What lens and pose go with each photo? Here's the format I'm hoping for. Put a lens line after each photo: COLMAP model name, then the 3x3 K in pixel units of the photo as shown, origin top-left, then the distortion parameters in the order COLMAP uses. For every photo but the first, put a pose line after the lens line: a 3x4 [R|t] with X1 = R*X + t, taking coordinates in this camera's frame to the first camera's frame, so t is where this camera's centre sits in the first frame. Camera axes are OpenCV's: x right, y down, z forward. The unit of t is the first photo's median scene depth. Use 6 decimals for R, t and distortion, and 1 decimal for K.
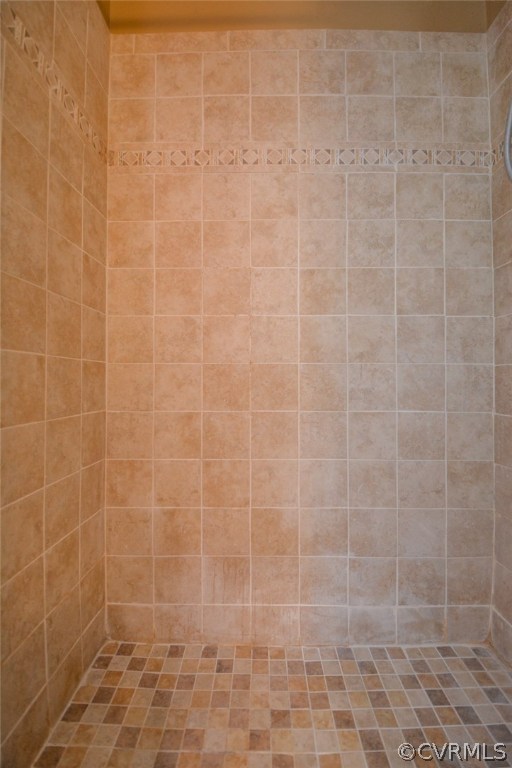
lens RADIAL K [[333.9, 0, 256.0], [0, 333.9, 384.0], [0, 0, 1]] dist [0.002601, -0.015438]
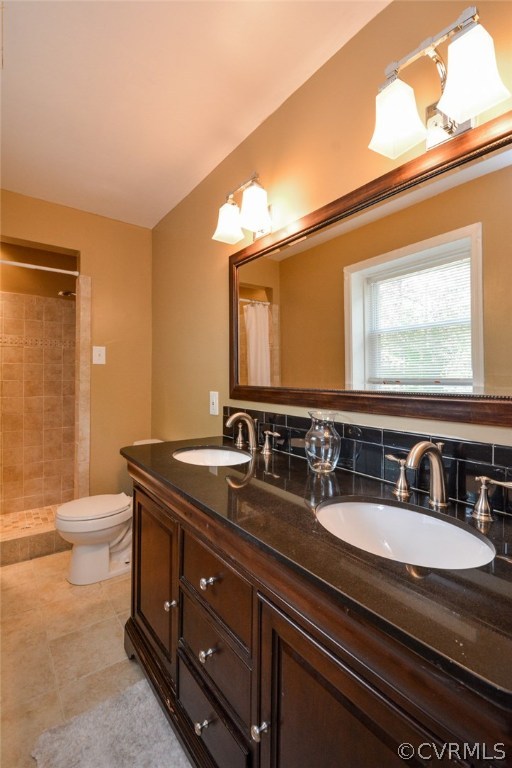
lens RADIAL K [[333.9, 0, 256.0], [0, 333.9, 384.0], [0, 0, 1]] dist [0.002601, -0.015438]
pose [[0.783489, 0.004201, 0.621392, -0.086491], [-0.006988, 0.999973, 0.002050, -0.340133], [-0.621367, -0.005948, 0.783497, -2.500544]]
